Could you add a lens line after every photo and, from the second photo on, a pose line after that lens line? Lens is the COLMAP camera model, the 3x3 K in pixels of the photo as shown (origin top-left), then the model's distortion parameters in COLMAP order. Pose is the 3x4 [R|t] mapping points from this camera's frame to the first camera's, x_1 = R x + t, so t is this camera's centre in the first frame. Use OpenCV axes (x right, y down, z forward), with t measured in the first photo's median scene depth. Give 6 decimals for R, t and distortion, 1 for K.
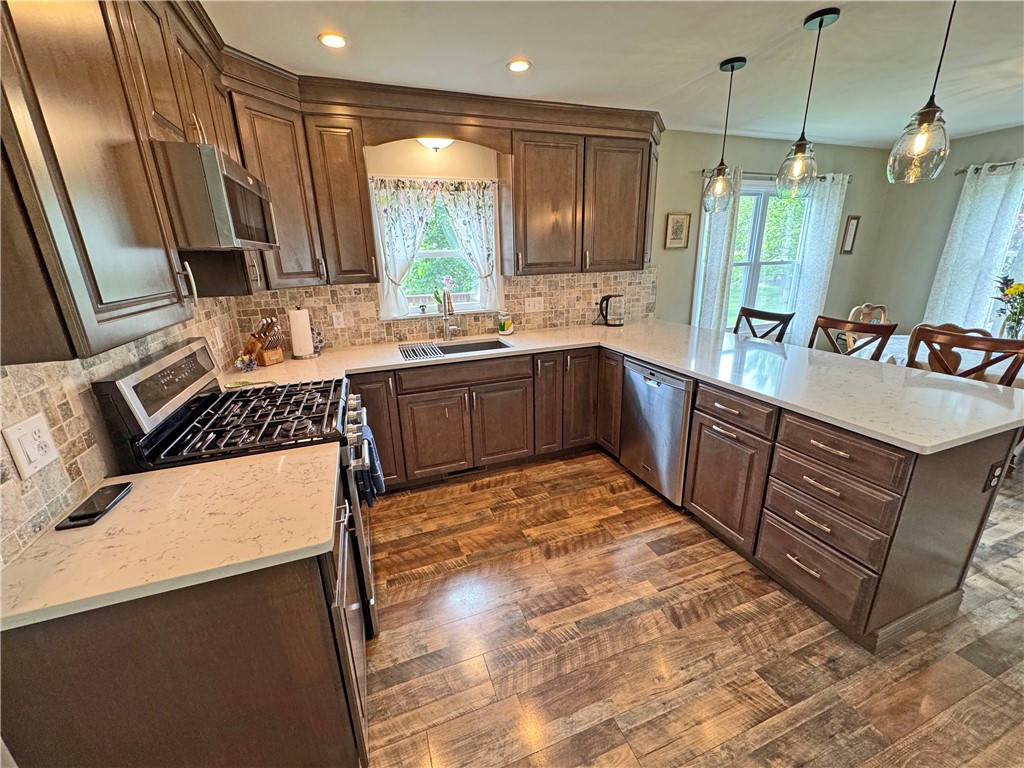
lens RADIAL K [[409.1, 0, 511.7], [0, 409.1, 381.6], [0, 0, 1]] dist [0.000298, -0.000046]
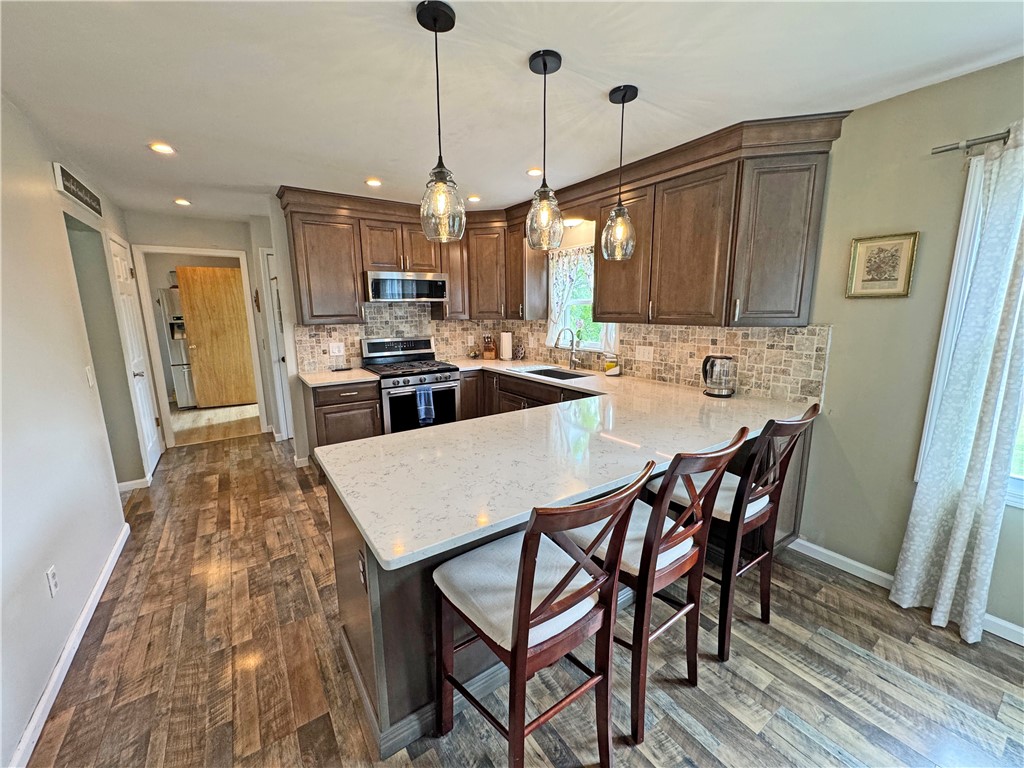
lens RADIAL K [[409.1, 0, 512.0], [0, 409.1, 382.2], [0, 0, 1]] dist [0.000298, -0.000046]
pose [[0.244302, 0.199803, -0.948892, 1.071064], [-0.282389, 0.950789, 0.127499, -0.183330], [0.927671, 0.236808, 0.288702, 0.511936]]
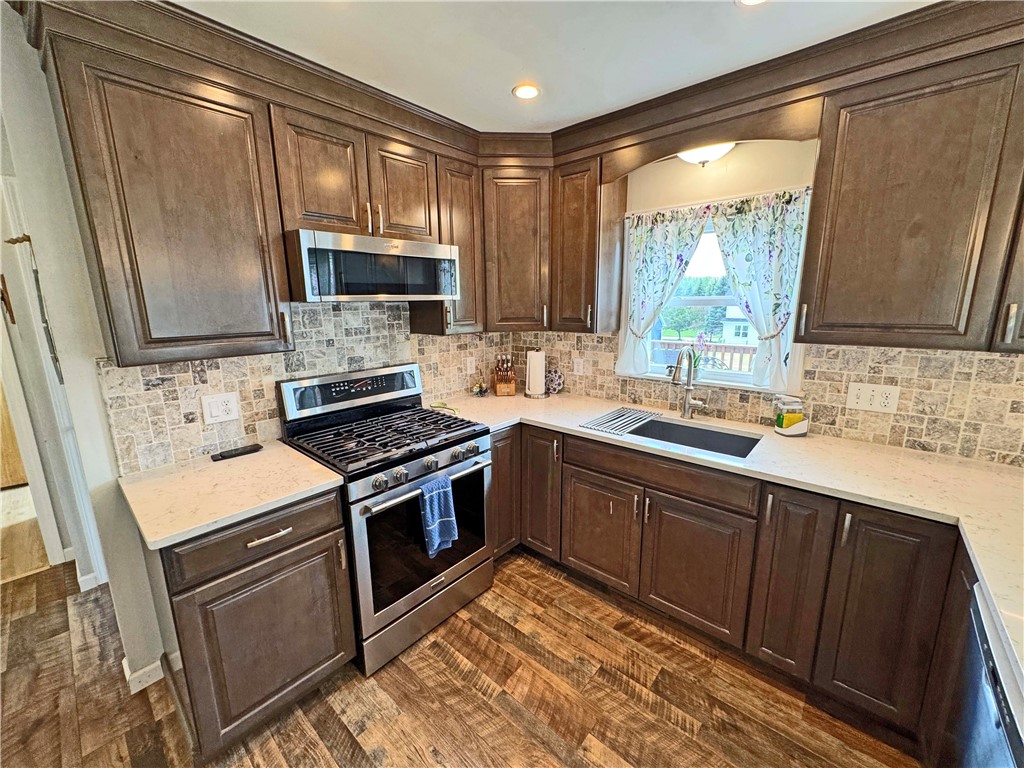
lens RADIAL K [[409.1, 0, 512.2], [0, 409.1, 383.0], [0, 0, 1]] dist [0.000298, -0.000046]
pose [[0.477300, 0.194430, -0.856961, 0.331453], [-0.260885, 0.962599, 0.073093, -0.142377], [0.839121, 0.188681, 0.510172, 0.383217]]
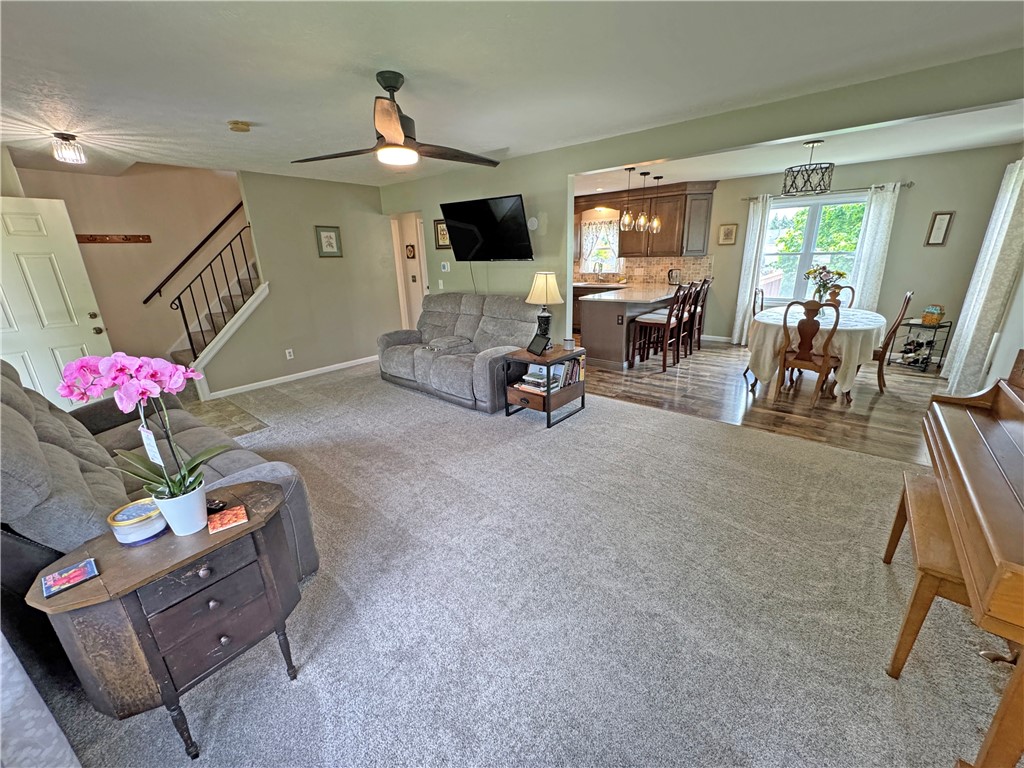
lens RADIAL K [[409.1, 0, 512.5], [0, 409.1, 382.1], [0, 0, 1]] dist [0.000298, -0.000046]
pose [[0.498577, 0.267672, -0.824483, 1.959272], [-0.246497, 0.955644, 0.161193, 0.223065], [0.831059, 0.122865, 0.542443, -0.790122]]
